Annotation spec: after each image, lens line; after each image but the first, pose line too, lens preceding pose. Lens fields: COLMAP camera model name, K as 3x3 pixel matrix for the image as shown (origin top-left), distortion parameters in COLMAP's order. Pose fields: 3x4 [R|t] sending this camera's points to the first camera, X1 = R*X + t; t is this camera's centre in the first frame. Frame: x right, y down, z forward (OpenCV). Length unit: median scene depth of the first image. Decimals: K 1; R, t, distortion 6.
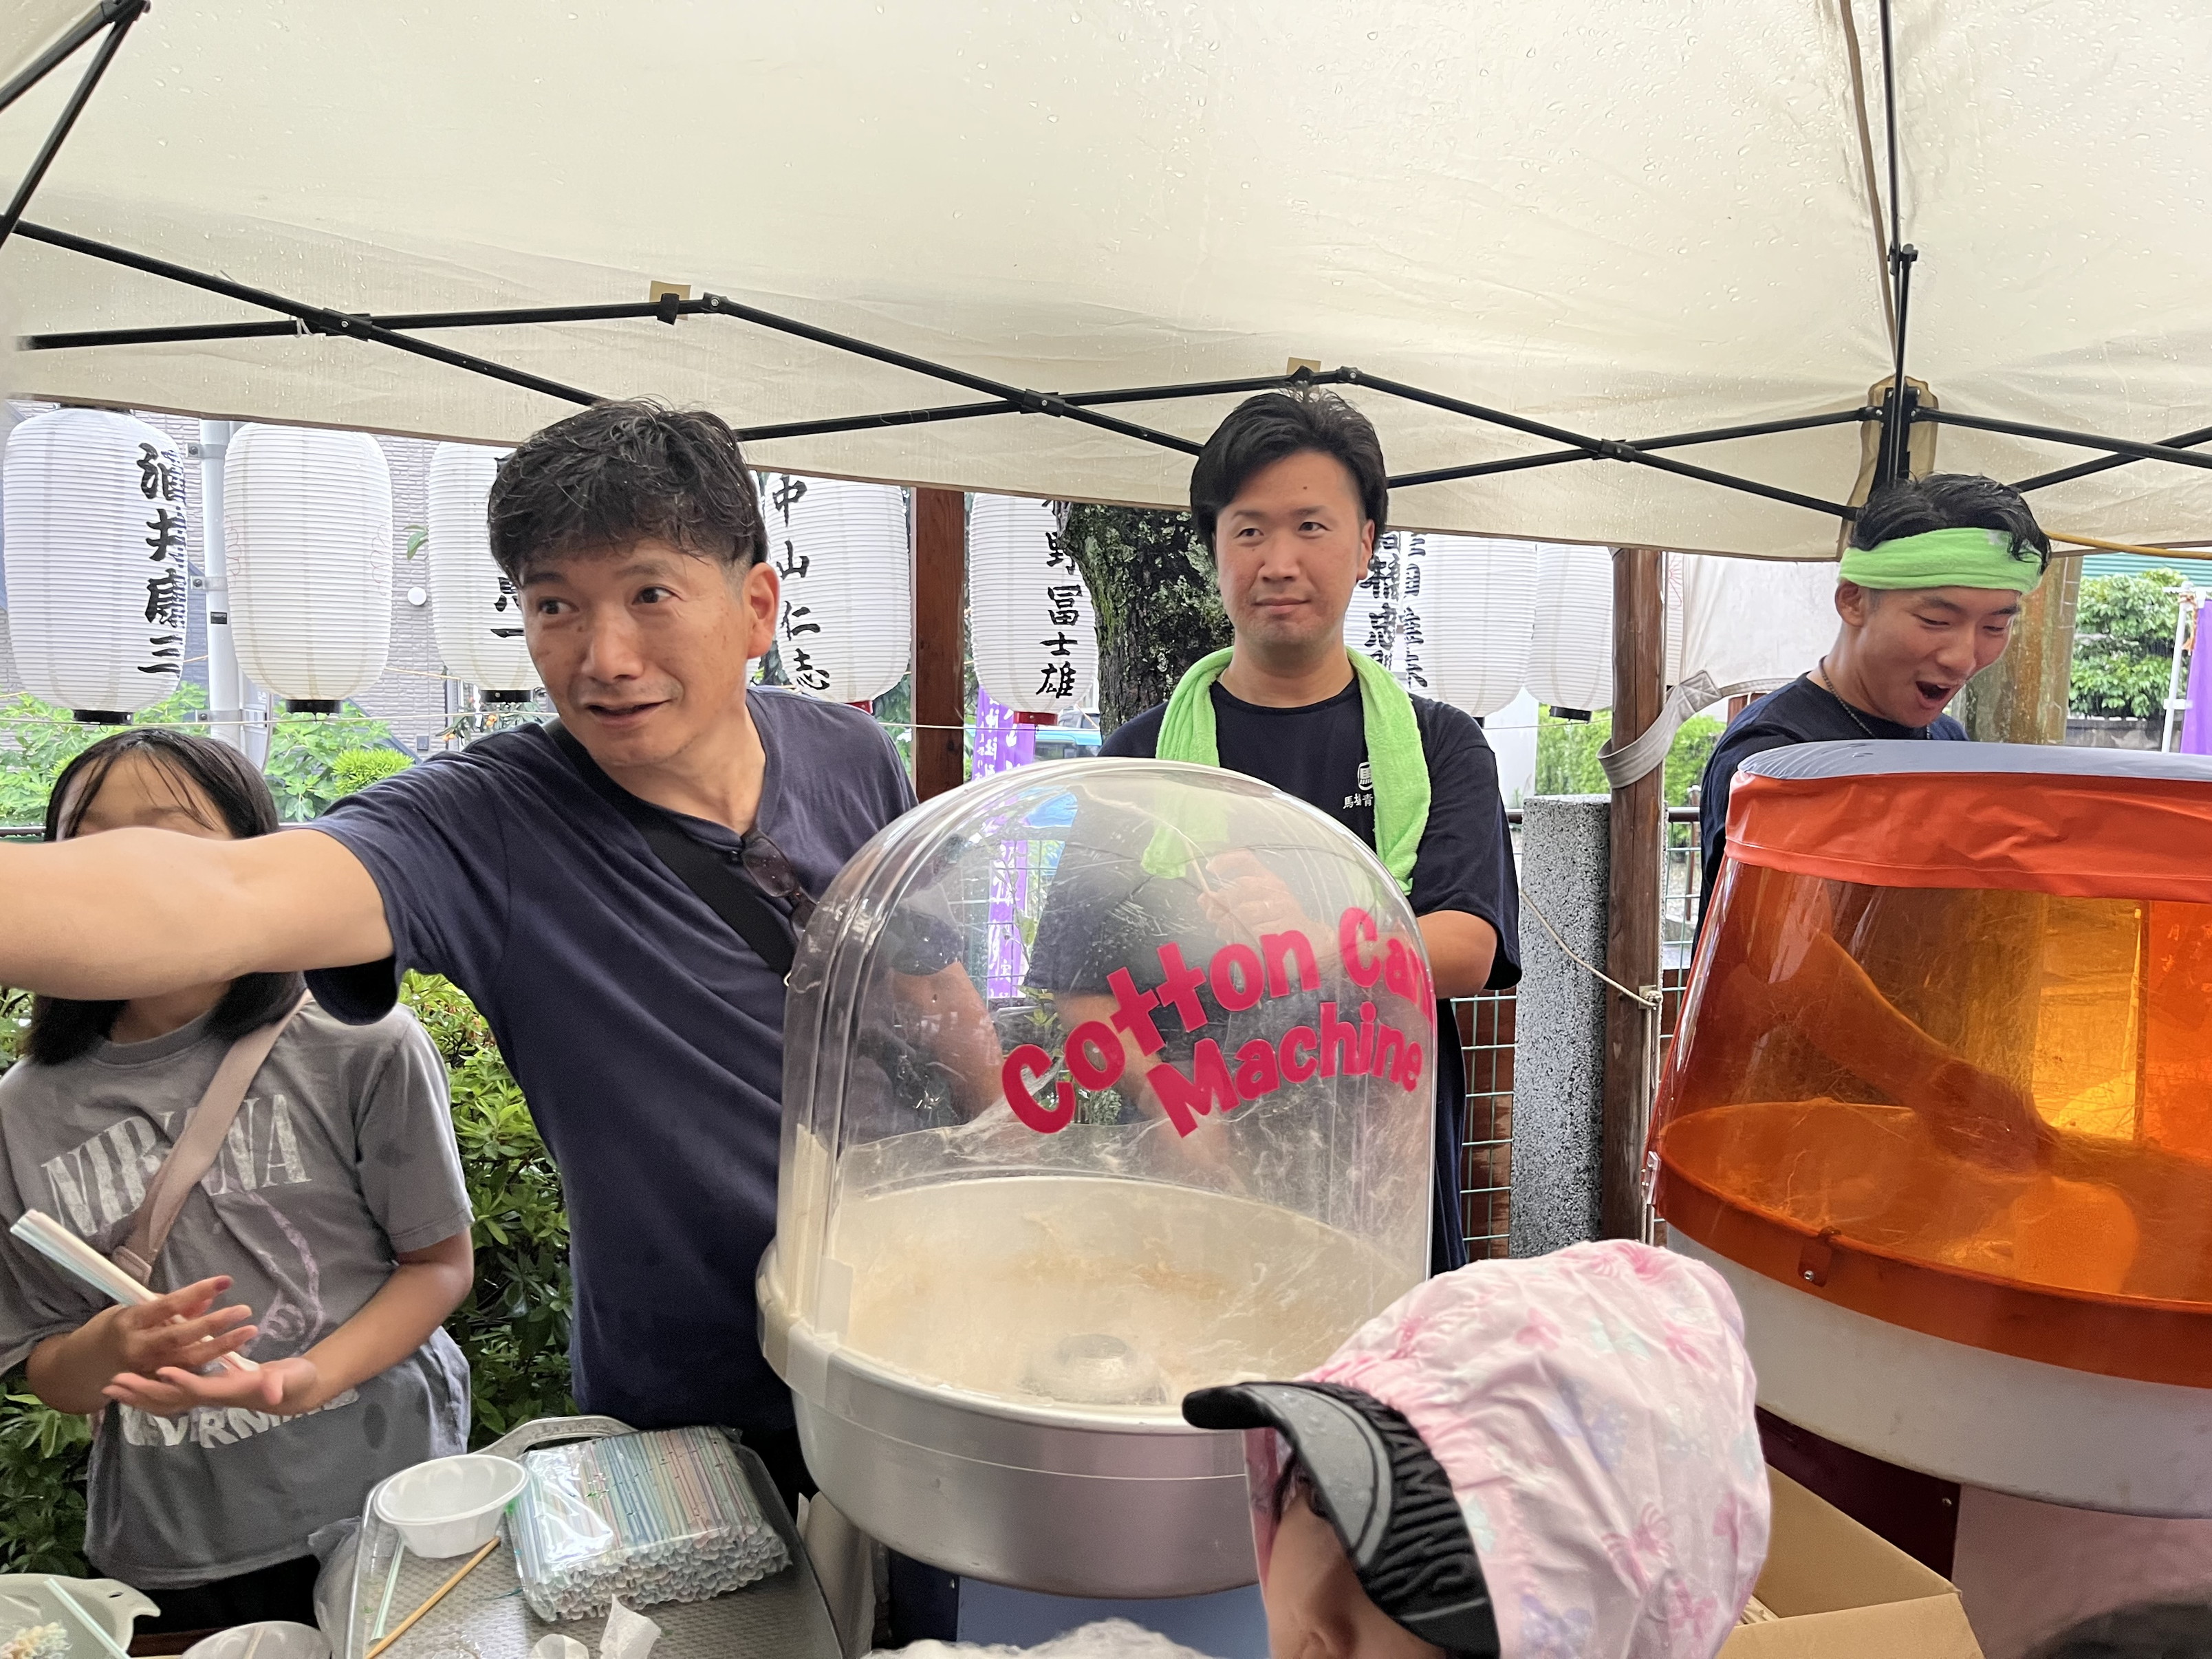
lens RADIAL K [[1662.4, 0, 1117.5], [0, 1662.4, 845.1], [0, 0, 1]] dist [0.018061, -0.027884]
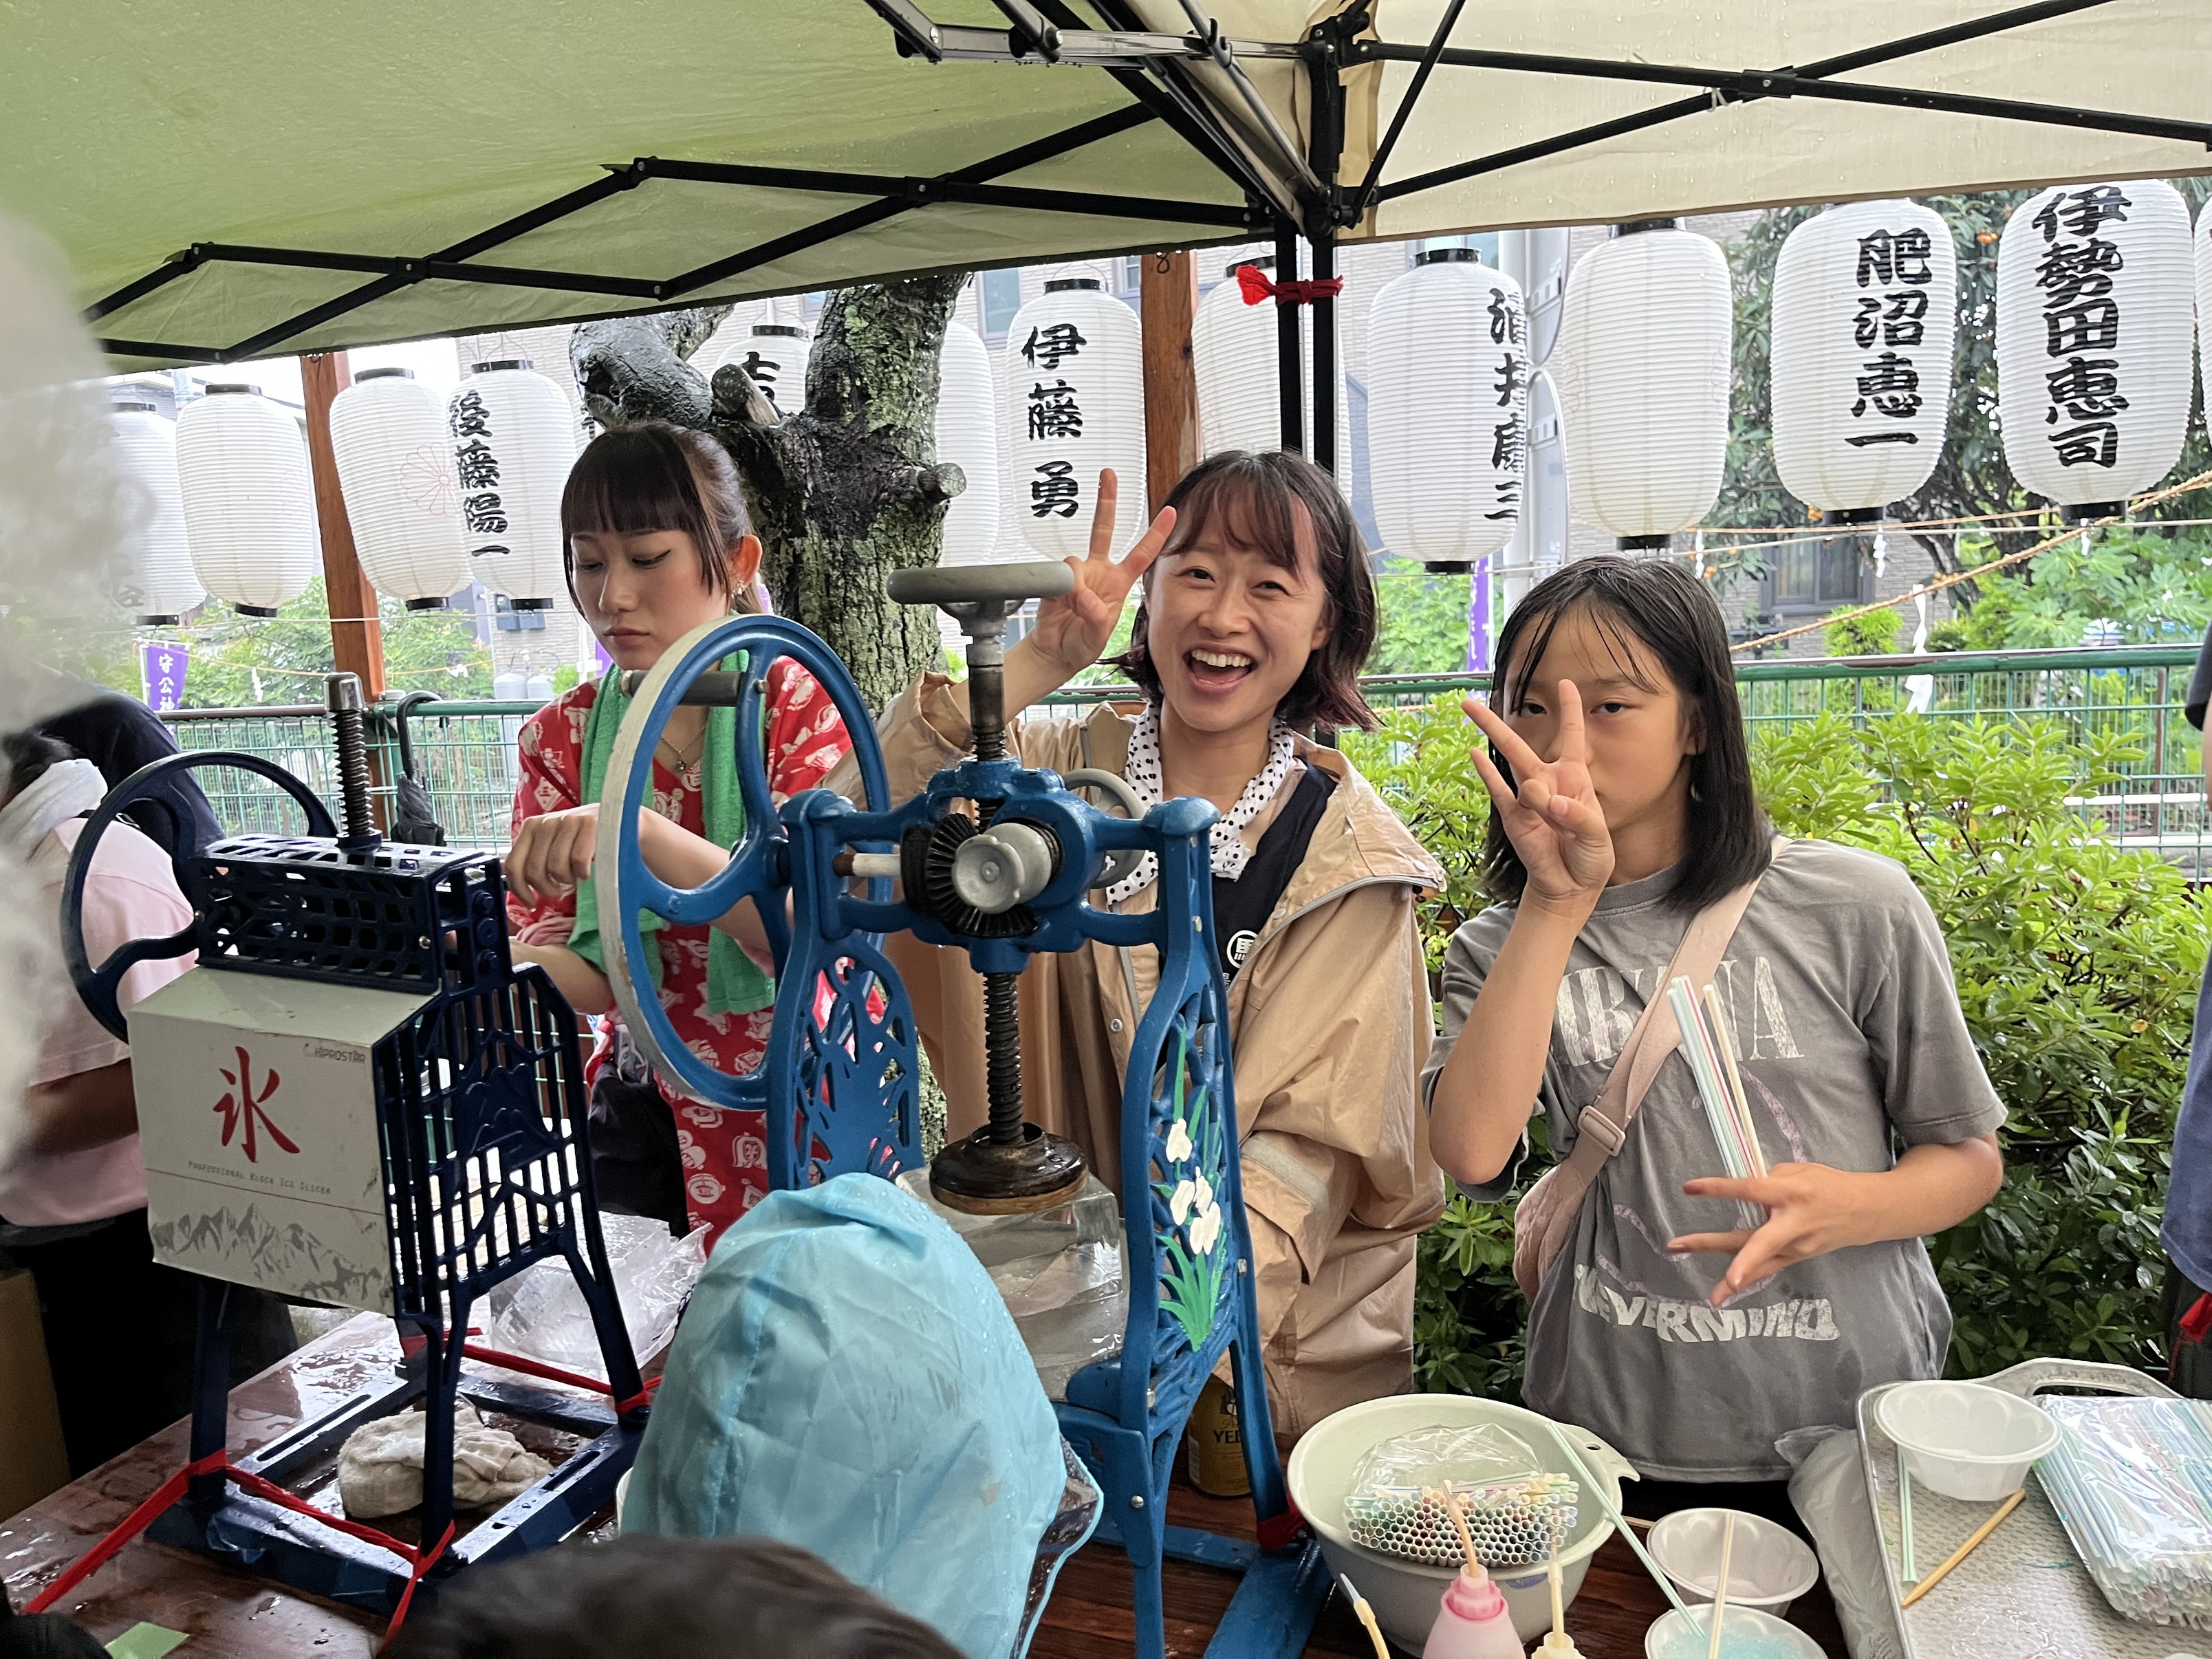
lens RADIAL K [[1662.4, 0, 1124.8], [0, 1662.4, 829.2], [0, 0, 1]] dist [0.018061, -0.027884]
pose [[0.780075, 0.035829, -0.624659, -0.128712], [0.014159, 0.997093, 0.074872, 0.006705], [0.625526, -0.067250, 0.777300, 0.062644]]
